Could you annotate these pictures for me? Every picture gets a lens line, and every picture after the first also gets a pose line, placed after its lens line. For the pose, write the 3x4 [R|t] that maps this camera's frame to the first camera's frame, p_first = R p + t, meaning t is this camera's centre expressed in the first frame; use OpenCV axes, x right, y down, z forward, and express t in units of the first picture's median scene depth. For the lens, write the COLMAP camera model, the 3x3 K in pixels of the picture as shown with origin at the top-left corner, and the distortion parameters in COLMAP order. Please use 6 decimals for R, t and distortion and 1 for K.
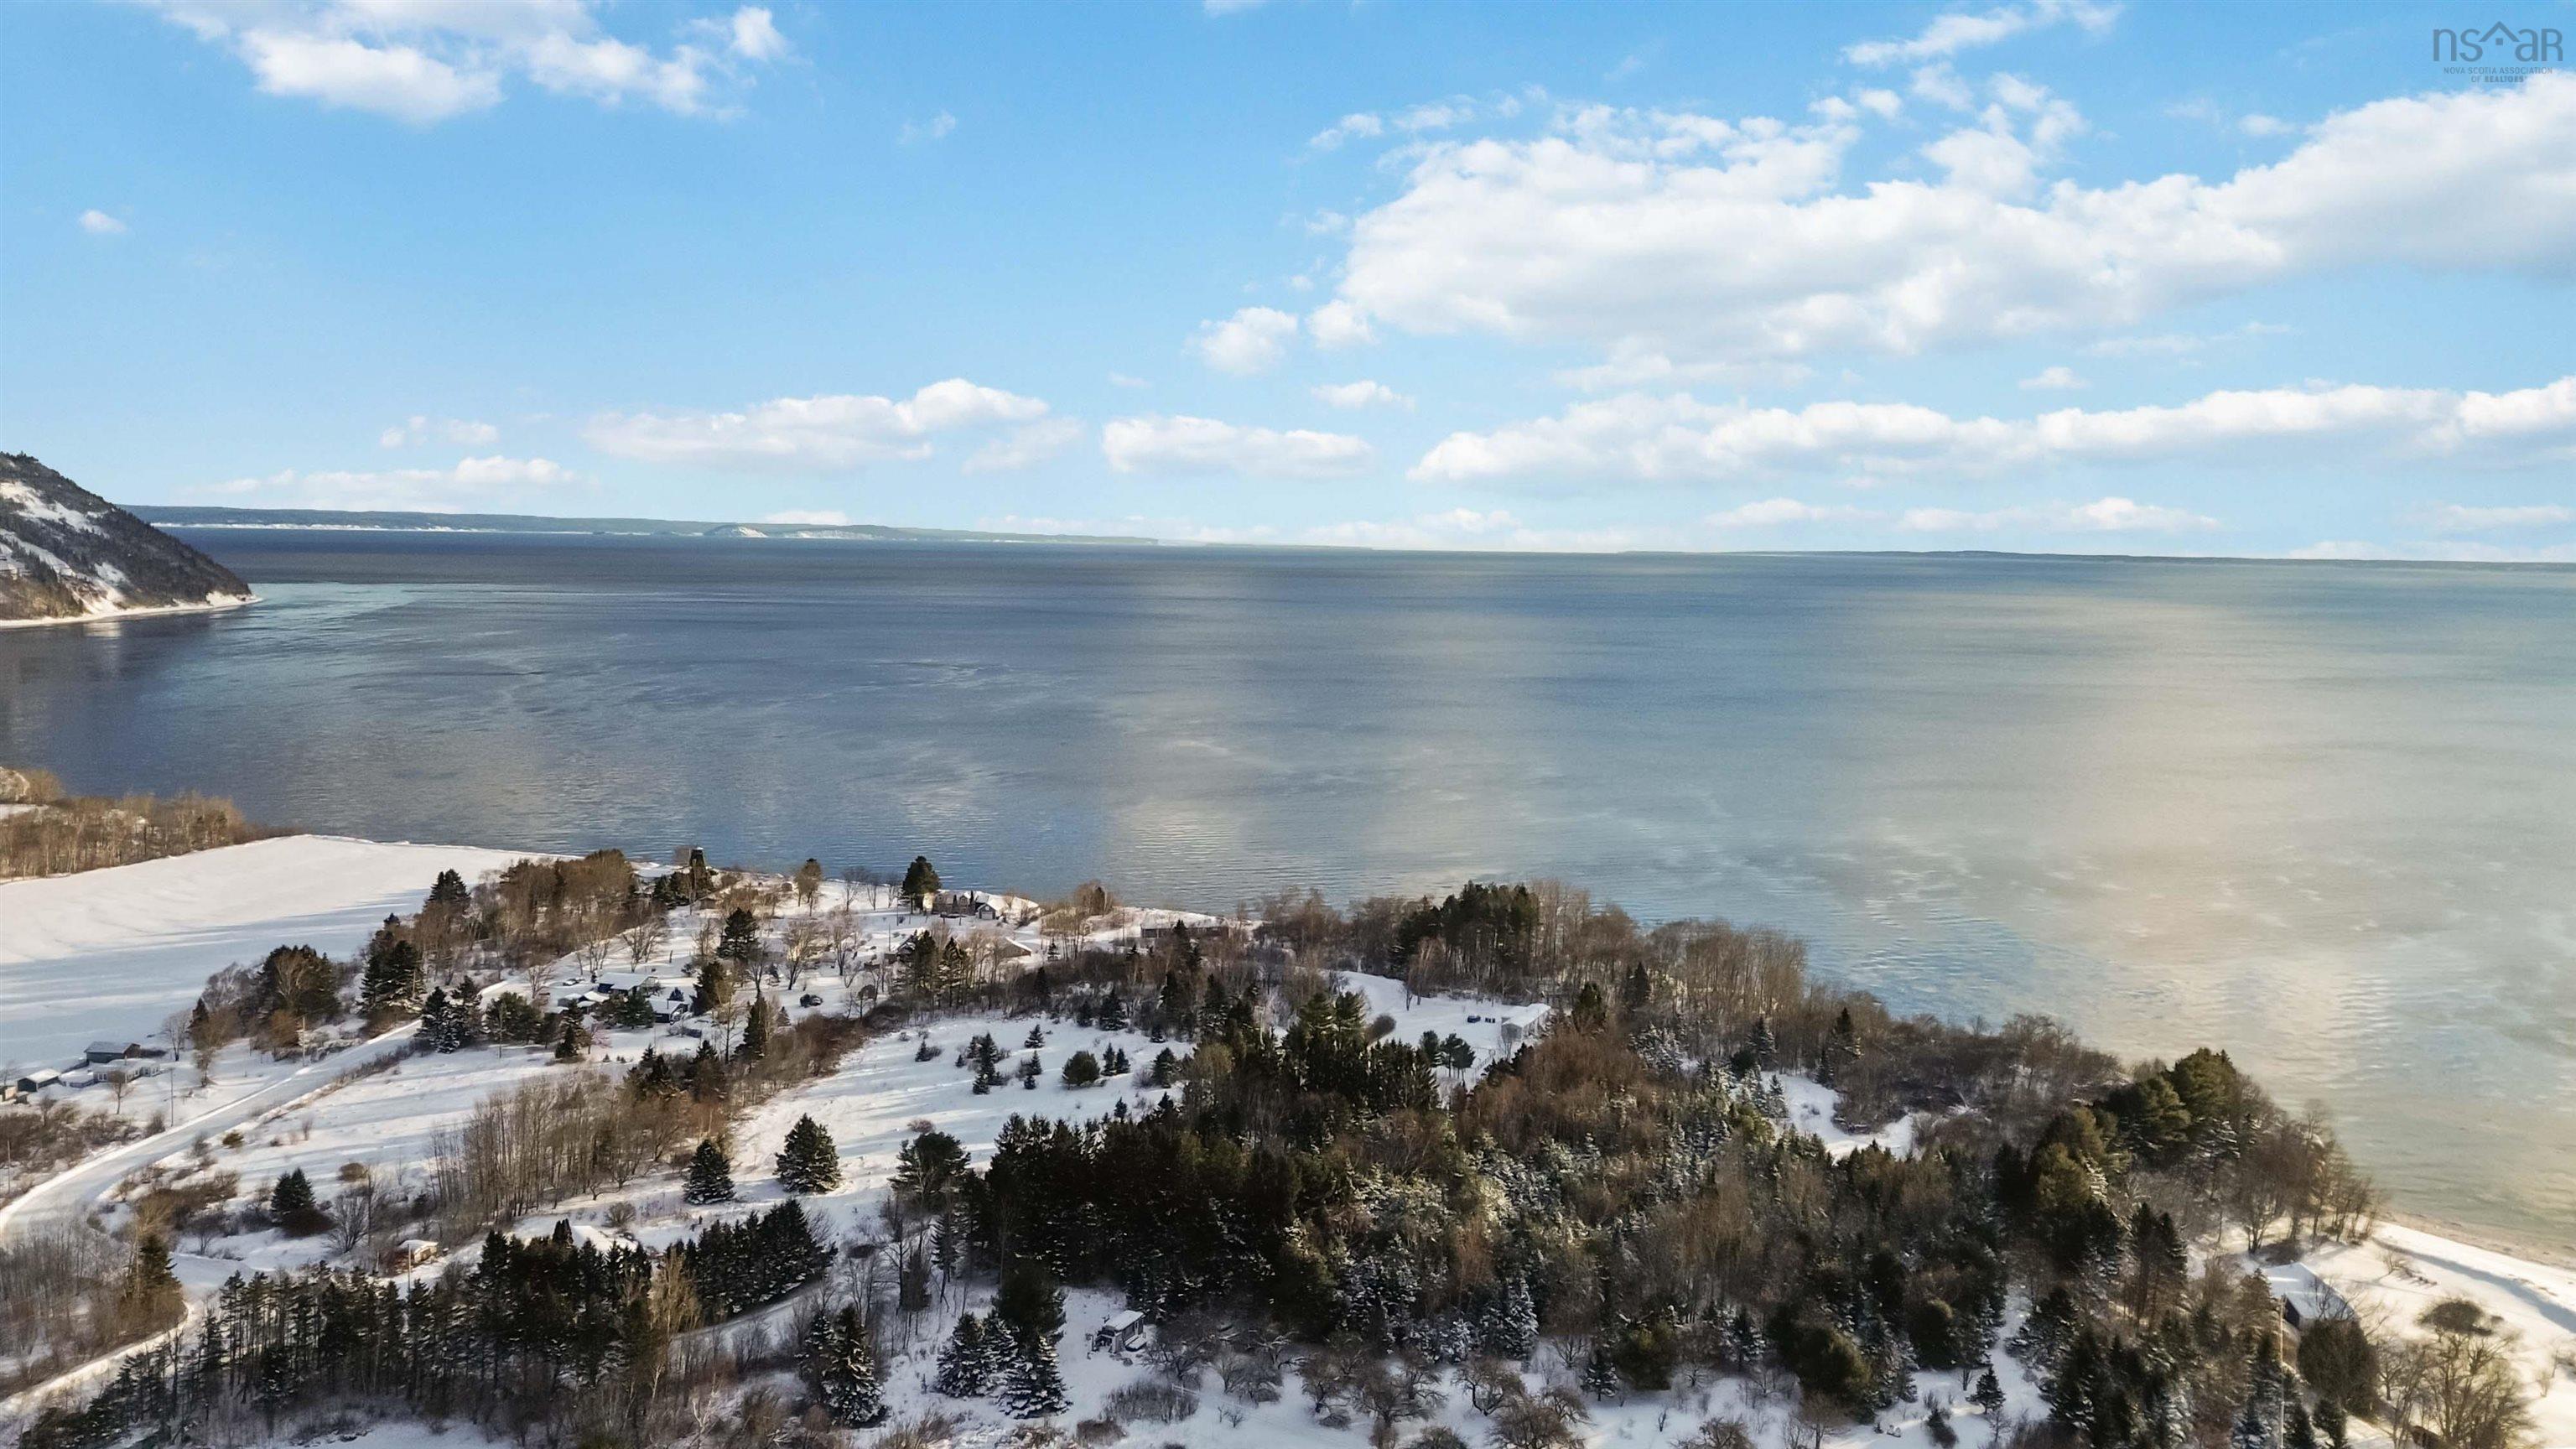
lens RADIAL K [[1869.6, 0, 1275.2], [0, 1869.6, 726.2], [0, 0, 1]] dist [0.089874, -0.079950]
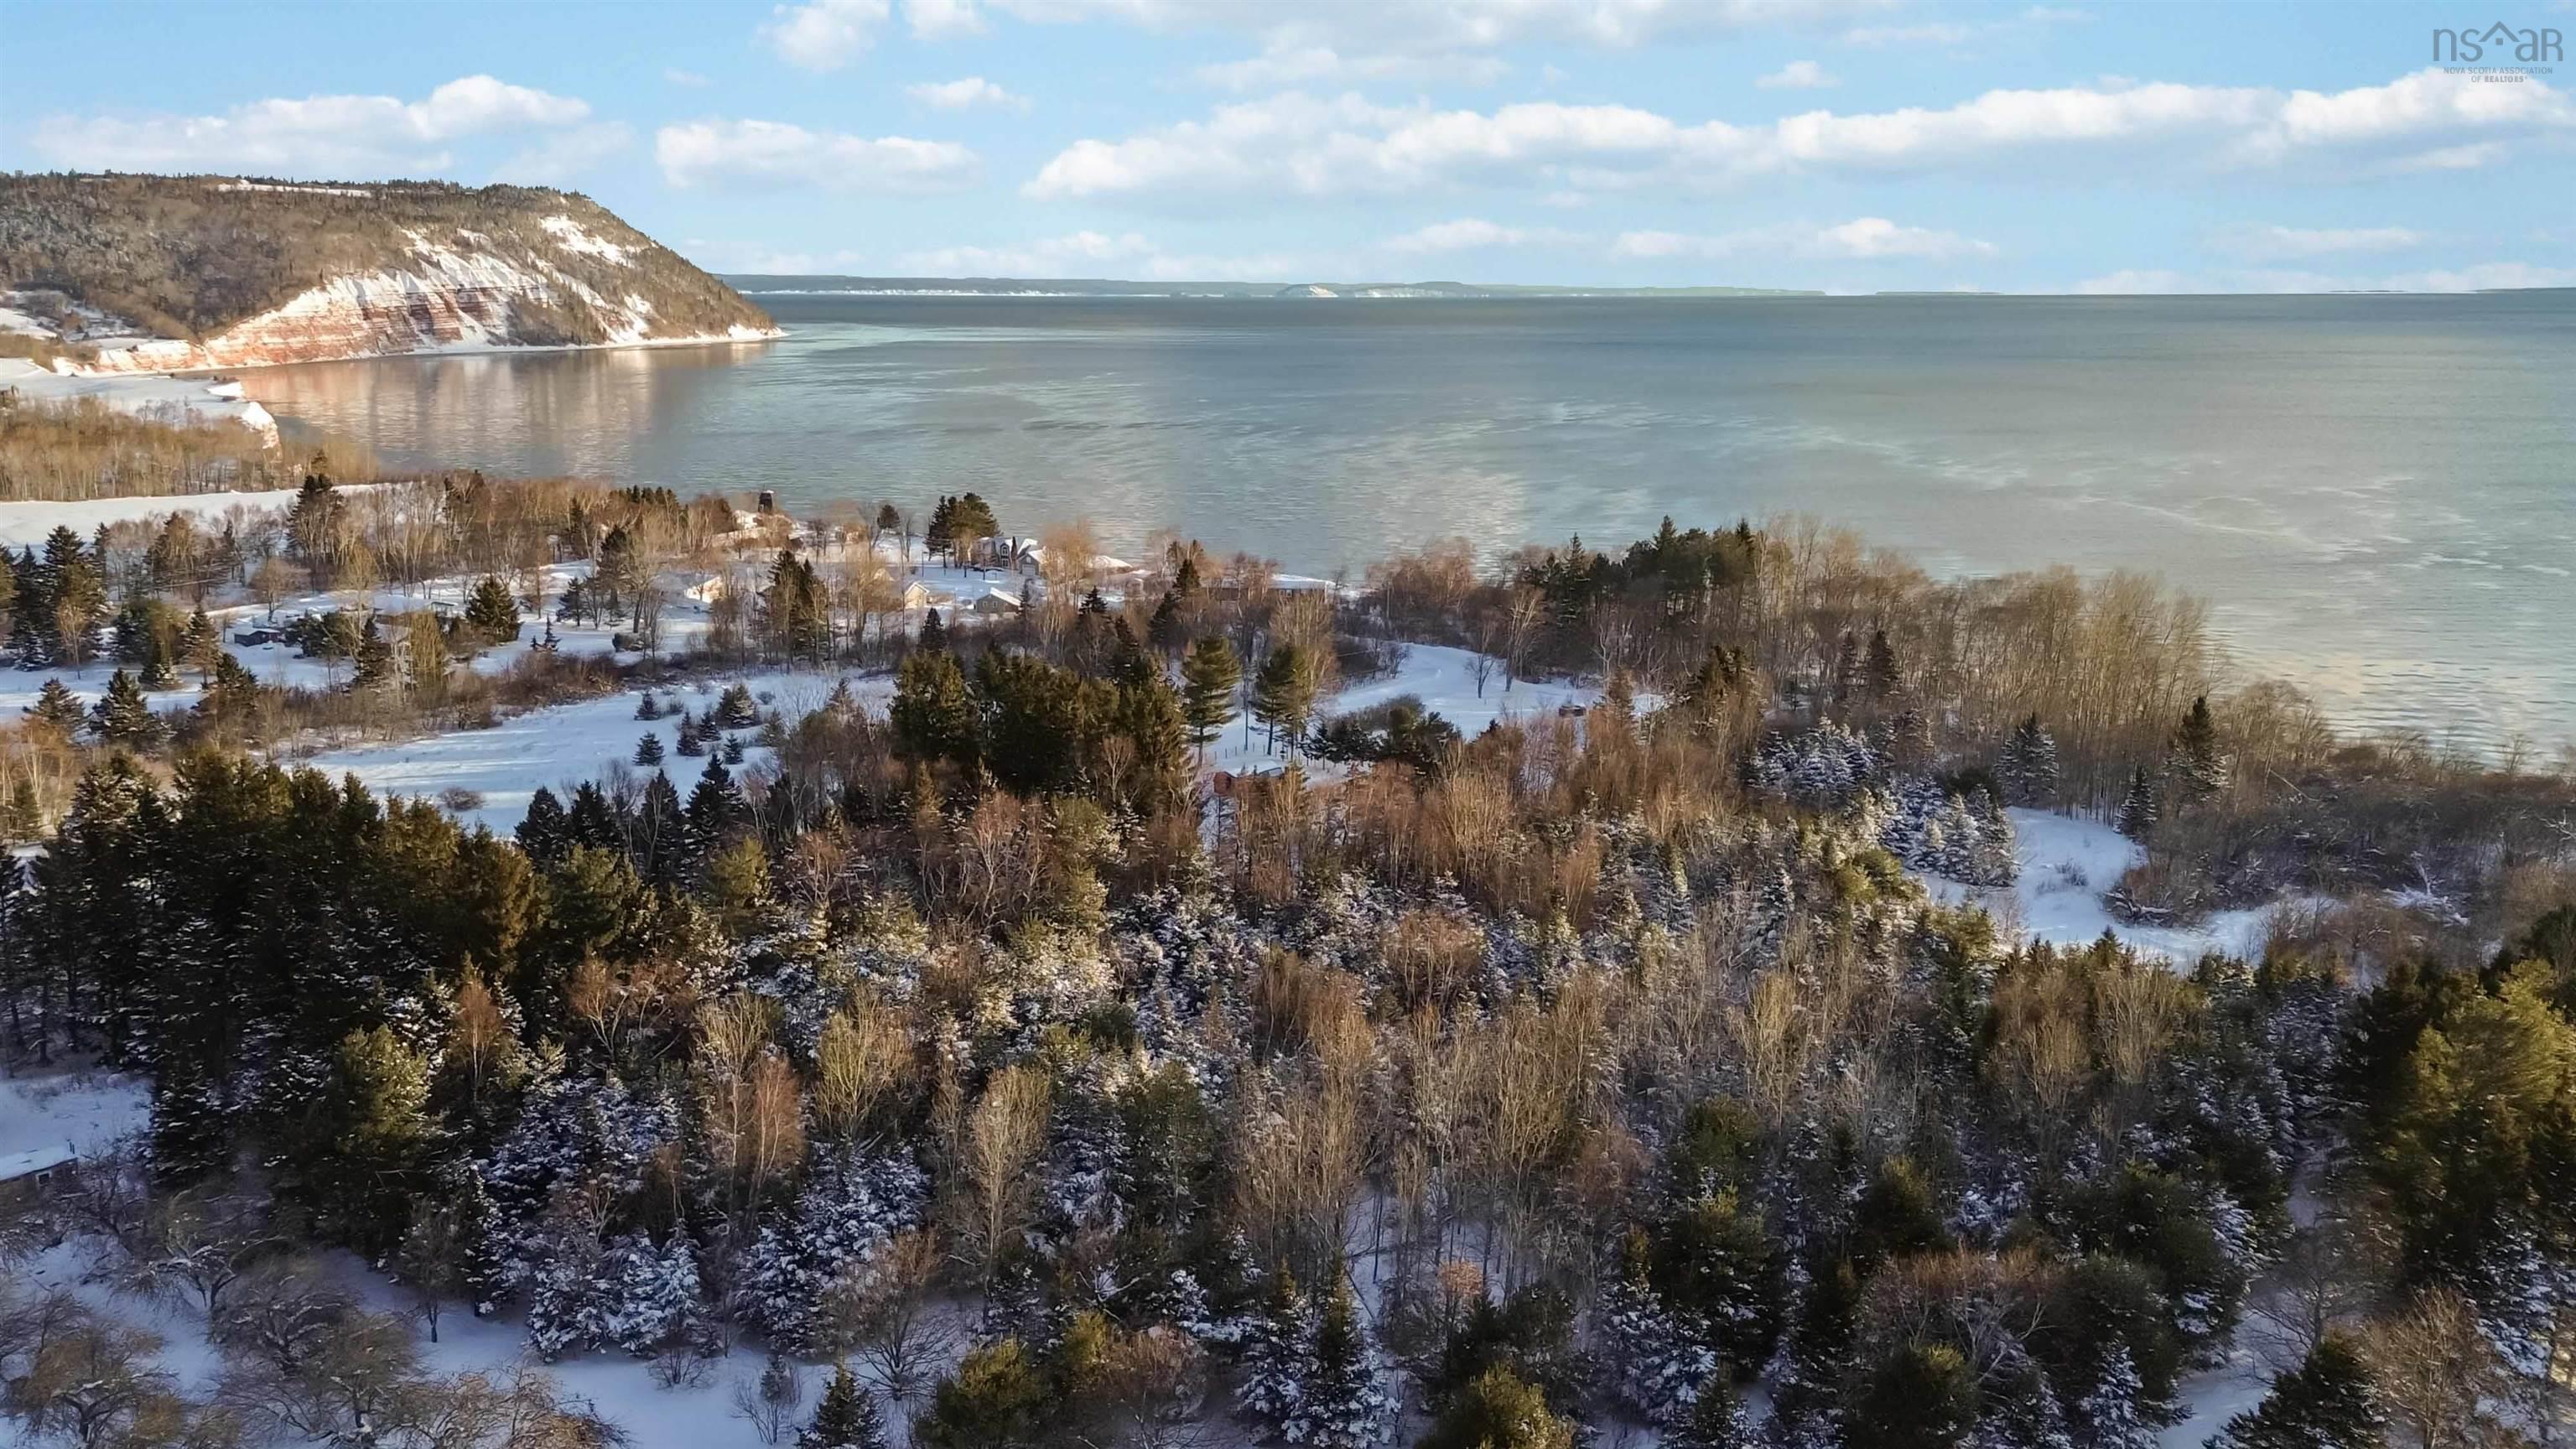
lens RADIAL K [[1991.1, 0, 1288.0], [0, 1991.1, 724.5], [0, 0, 1]] dist [0.059317, -0.039692]
pose [[0.961073, 0.045077, -0.272591, 0.224681], [-0.013073, 0.992916, 0.118101, 0.100123], [0.275984, -0.109940, 0.954854, 0.424631]]
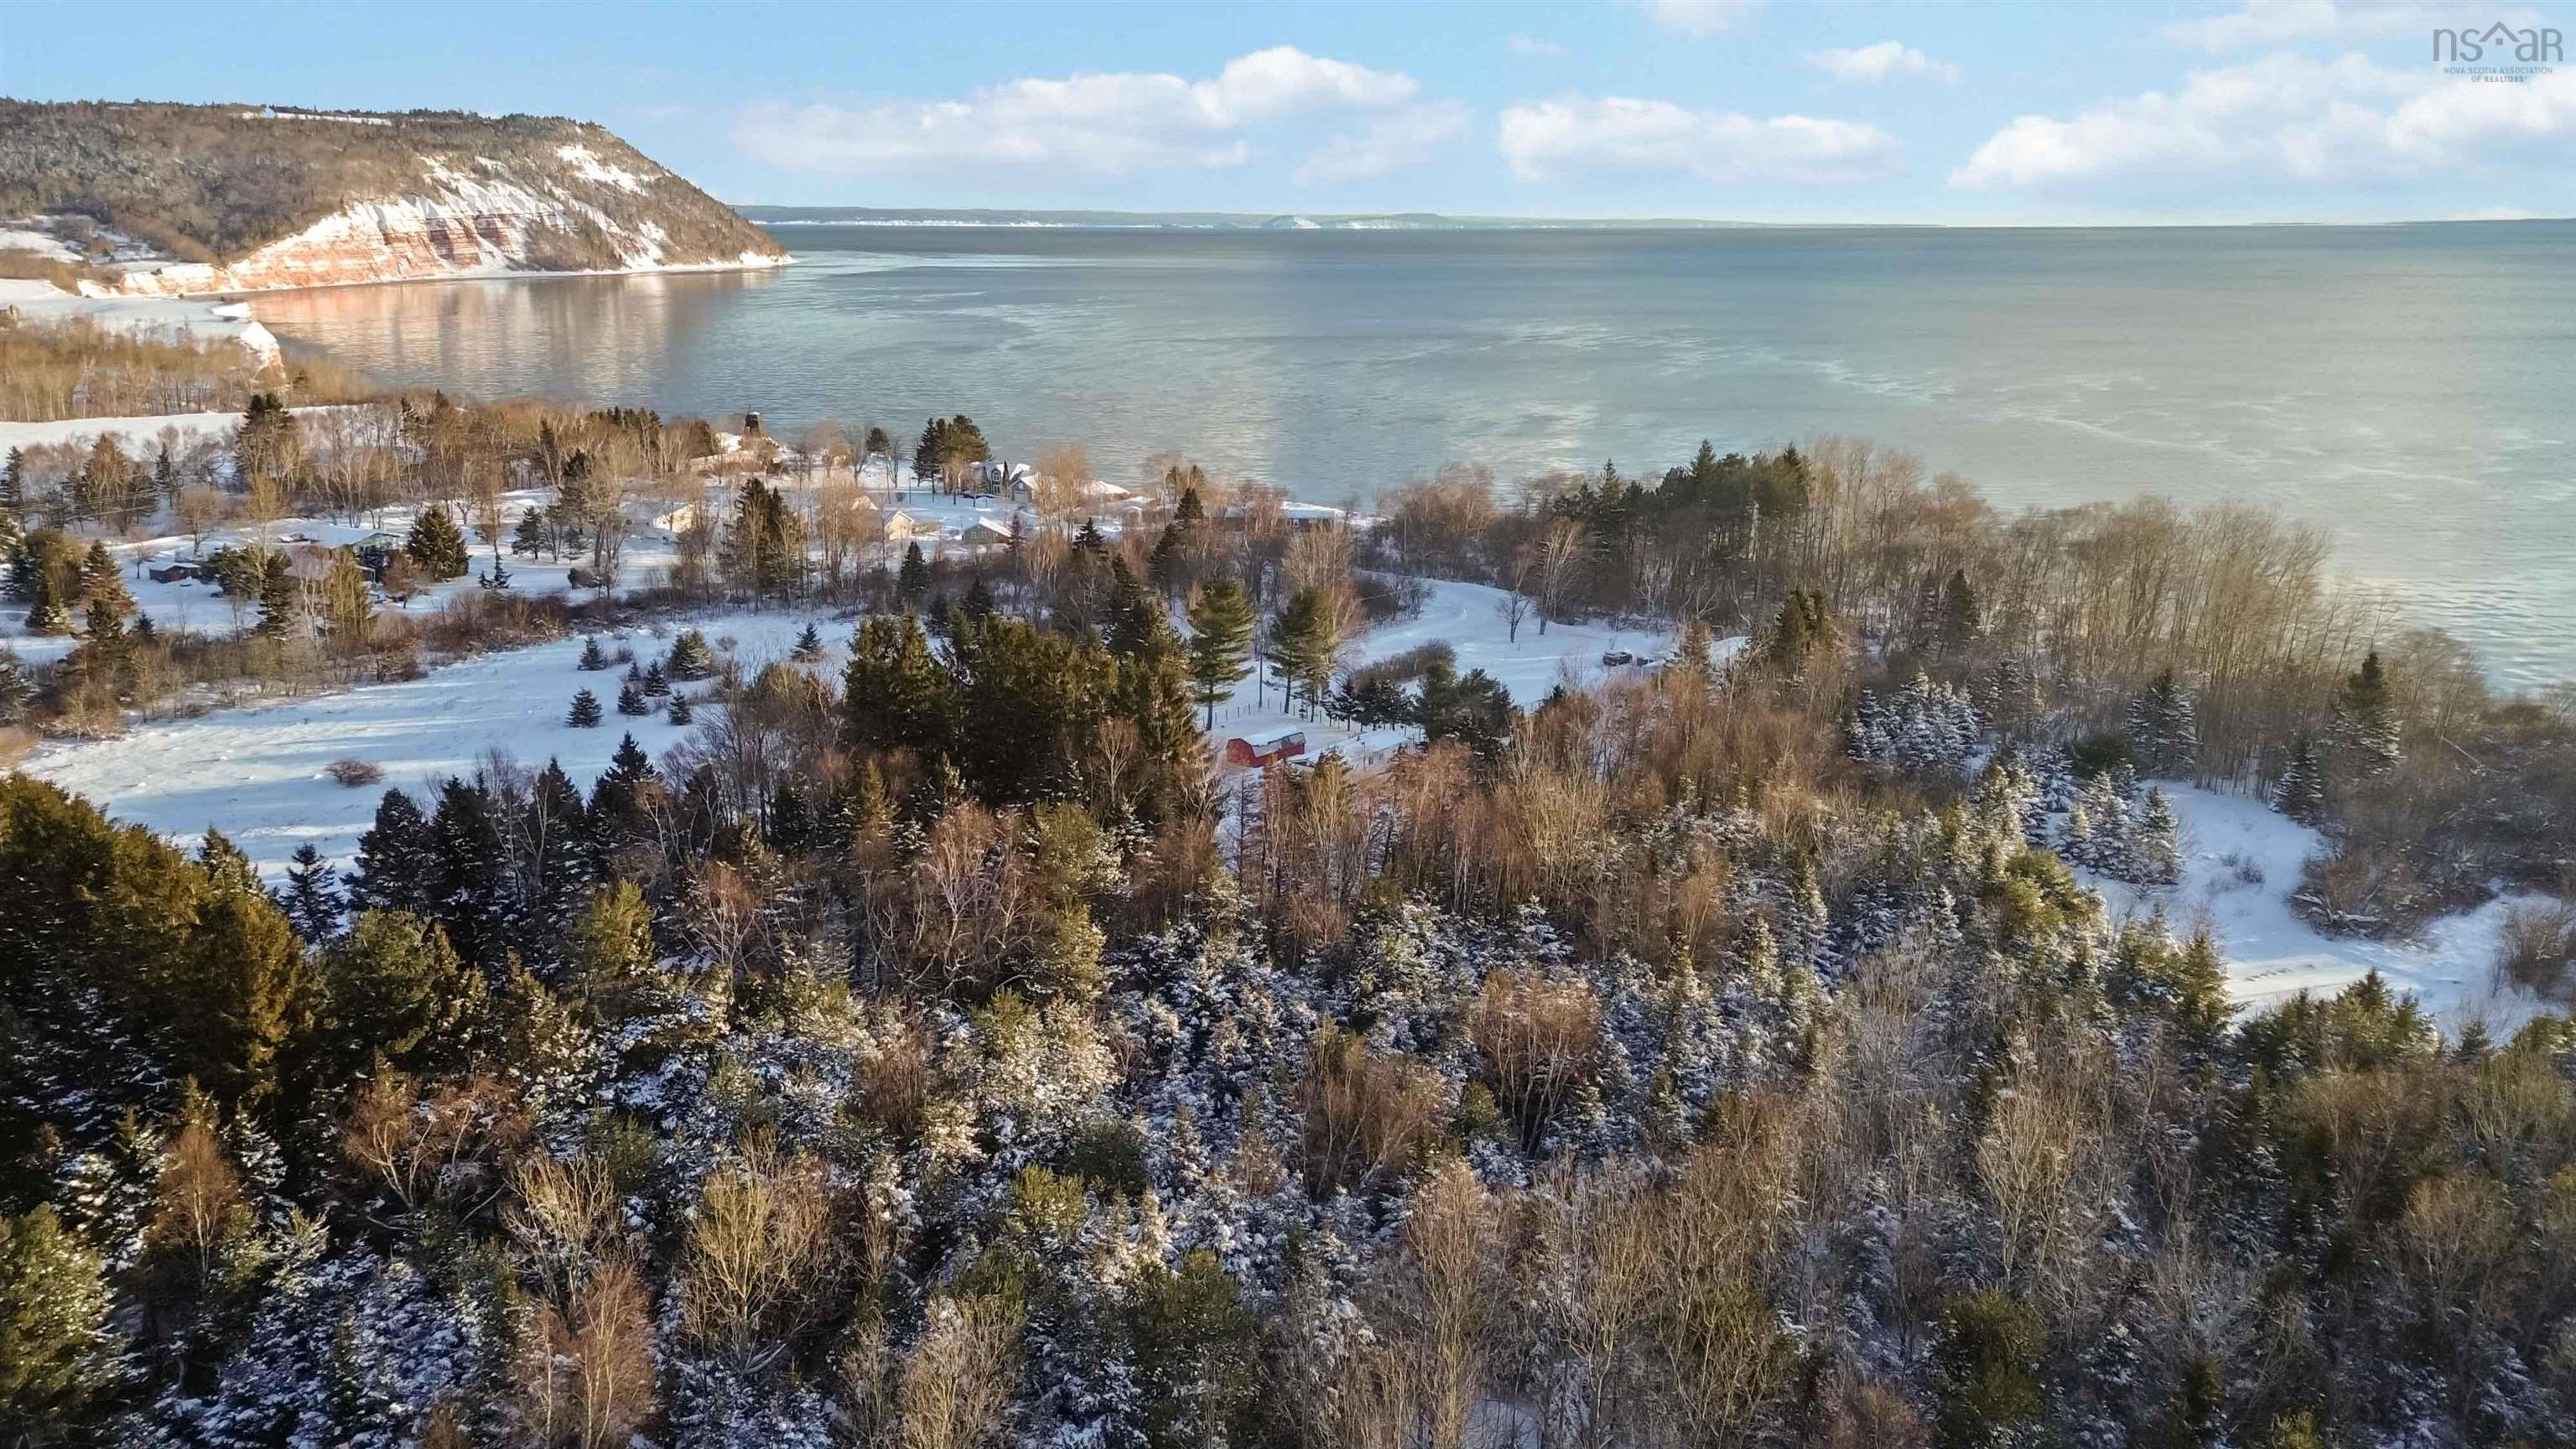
lens RADIAL K [[1856.0, 0, 1288.0], [0, 1856.0, 724.5], [0, 0, 1]] dist [0.062771, -0.045061]
pose [[0.963151, 0.057591, -0.262722, 0.183054], [-0.013386, 0.985860, 0.167033, 0.100063], [0.268627, -0.157362, 0.950304, 0.532623]]
